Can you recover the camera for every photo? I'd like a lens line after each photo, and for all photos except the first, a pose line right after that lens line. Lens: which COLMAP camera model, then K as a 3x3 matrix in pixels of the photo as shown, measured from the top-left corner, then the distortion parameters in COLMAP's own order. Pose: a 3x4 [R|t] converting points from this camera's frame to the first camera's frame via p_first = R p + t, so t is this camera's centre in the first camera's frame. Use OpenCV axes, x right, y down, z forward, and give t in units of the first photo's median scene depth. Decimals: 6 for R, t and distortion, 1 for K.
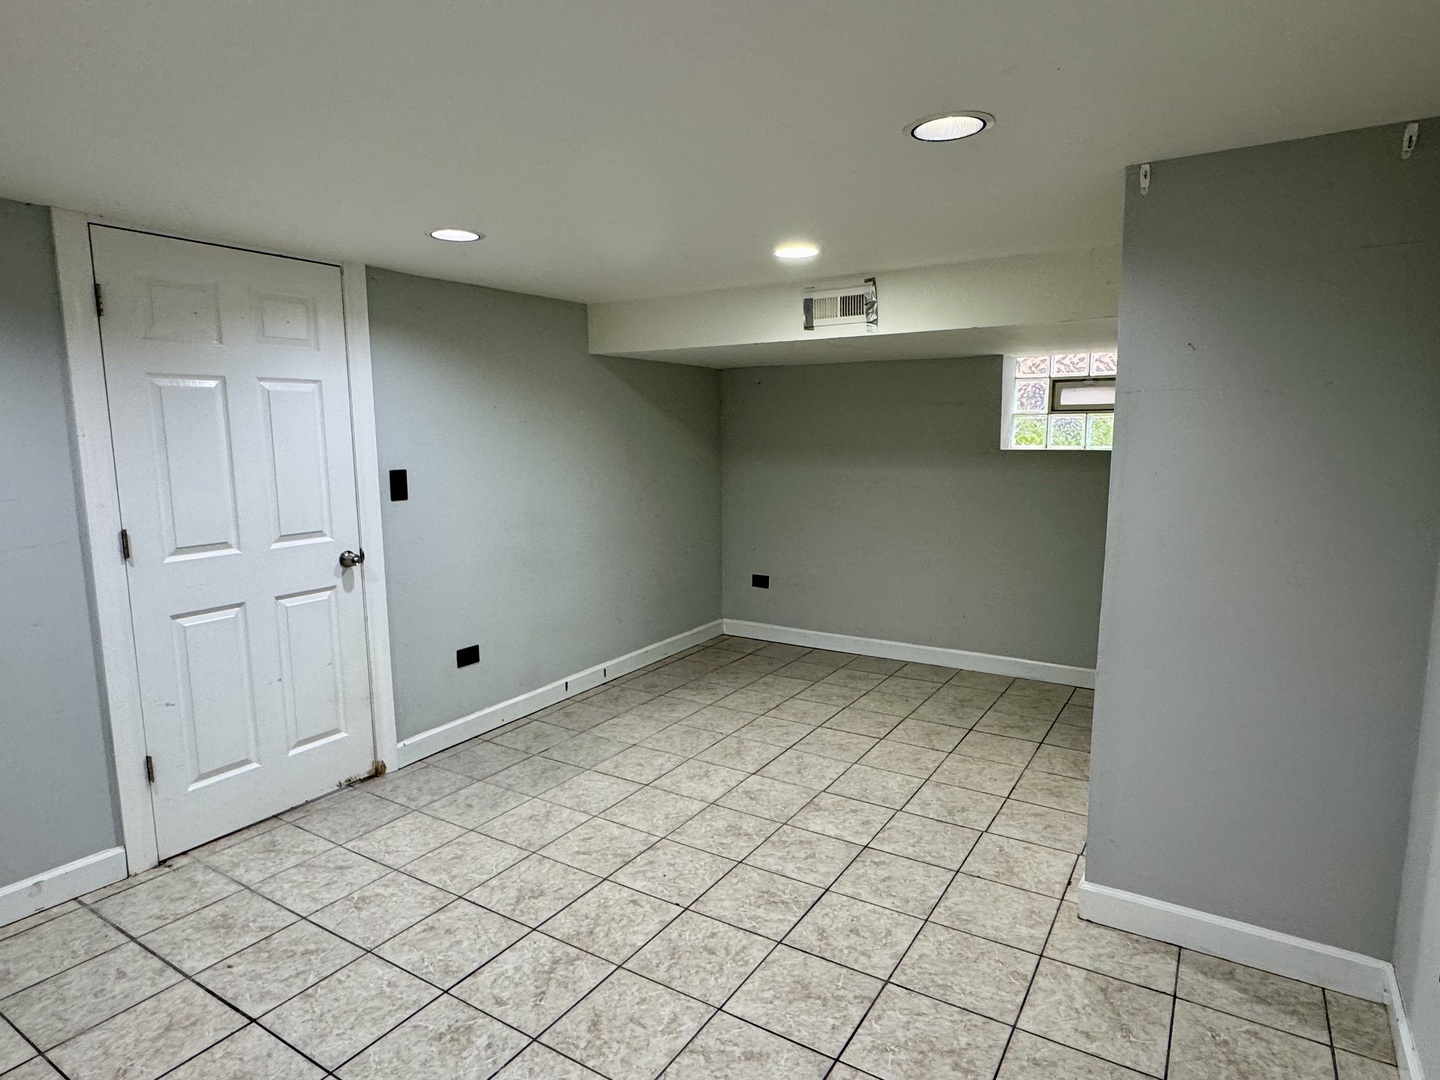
lens RADIAL K [[816.6, 0, 721.2], [0, 816.6, 540.9], [0, 0, 1]] dist [-0.000954, 0.003097]
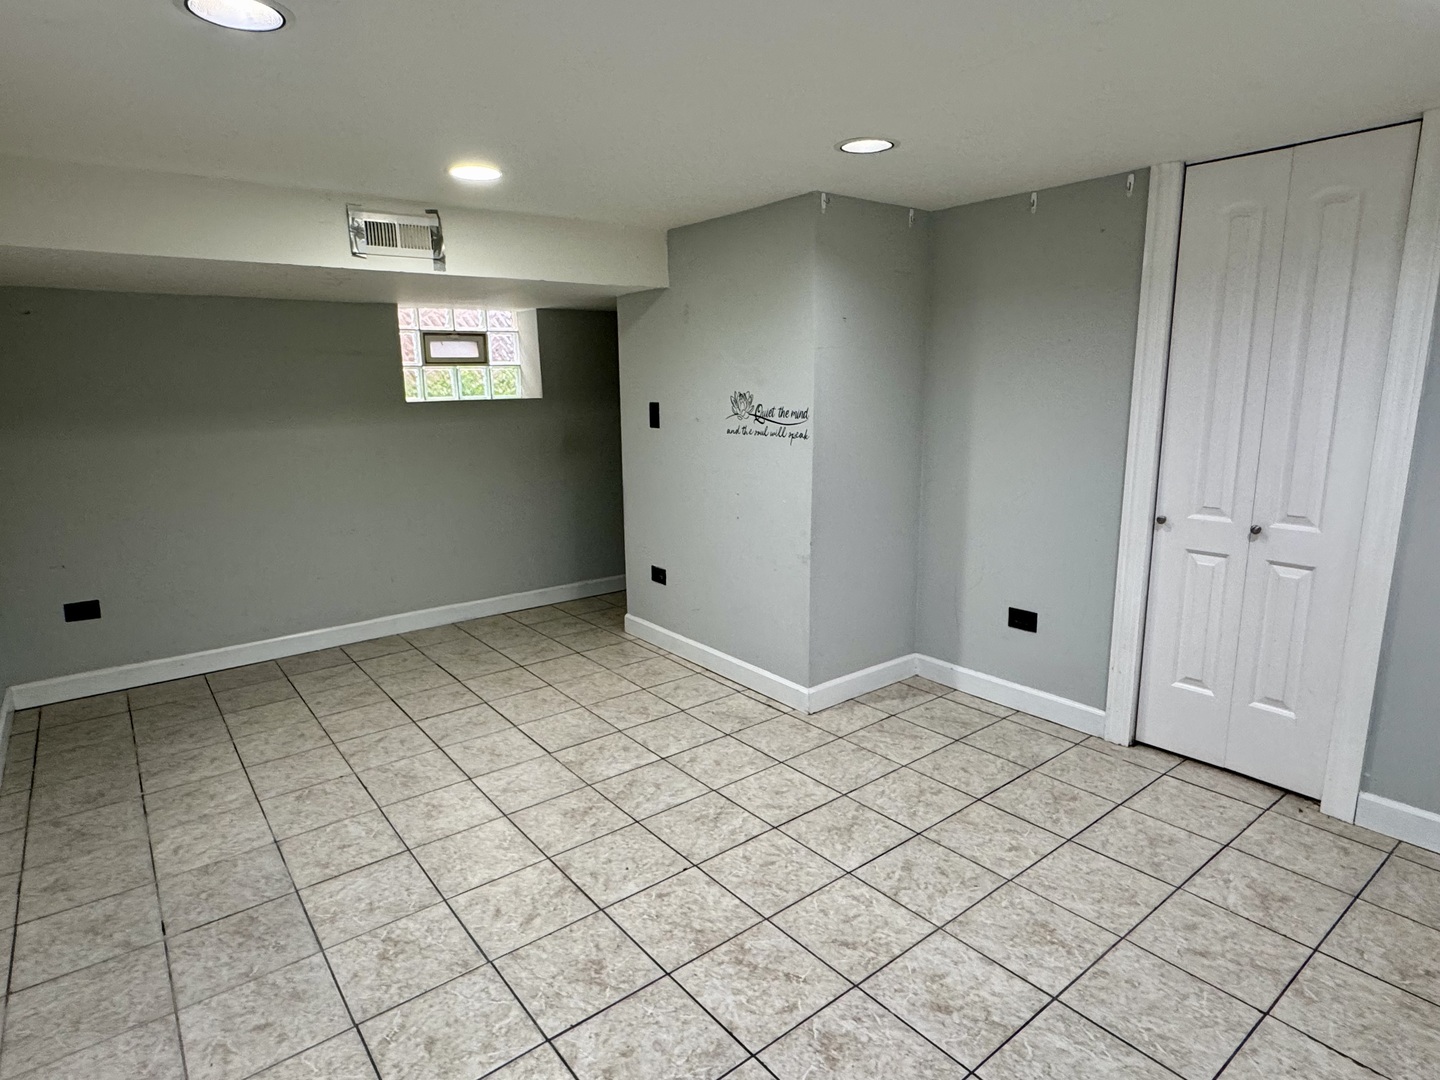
lens RADIAL K [[816.6, 0, 711.6], [0, 816.6, 537.3], [0, 0, 1]] dist [-0.000954, 0.003097]
pose [[0.338553, -0.180011, 0.923568, -0.717582], [0.140985, 0.980154, 0.139359, -0.057307], [-0.930325, 0.083029, 0.357213, 0.493748]]
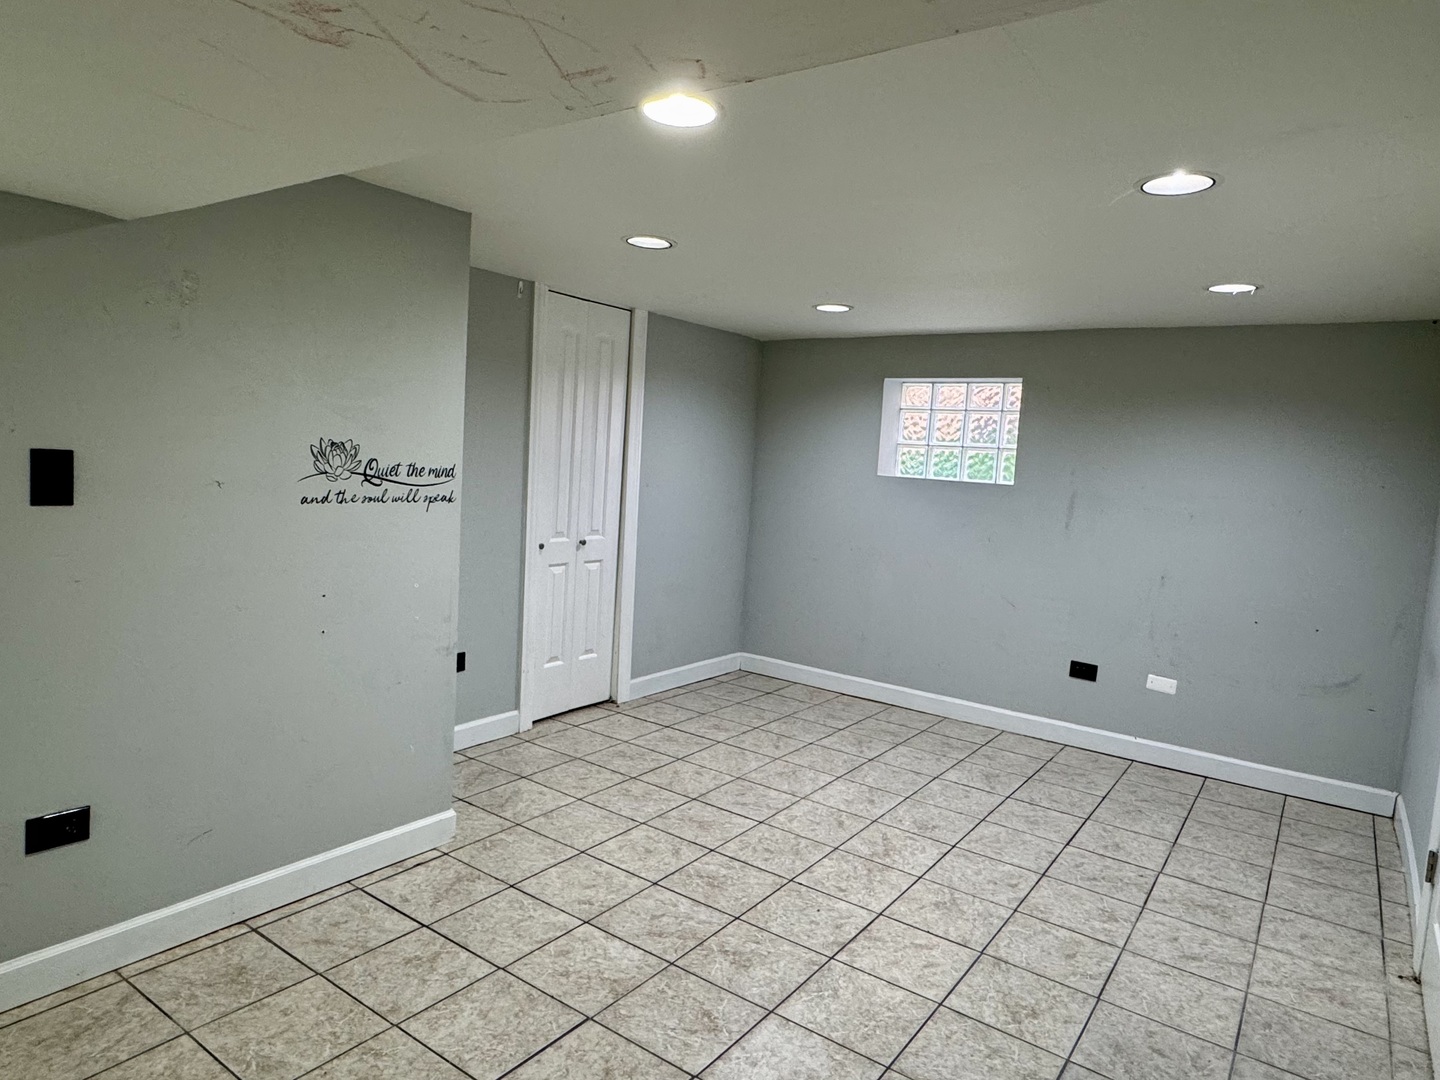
lens RADIAL K [[891.1, 0, 719.0], [0, 891.1, 542.8], [0, 0, 1]] dist [-0.005384, 0.004435]
pose [[-0.997345, -0.055960, 0.046591, 0.019039], [-0.043700, 0.971794, 0.231749, -0.211126], [-0.058246, 0.229098, -0.971659, 1.693297]]
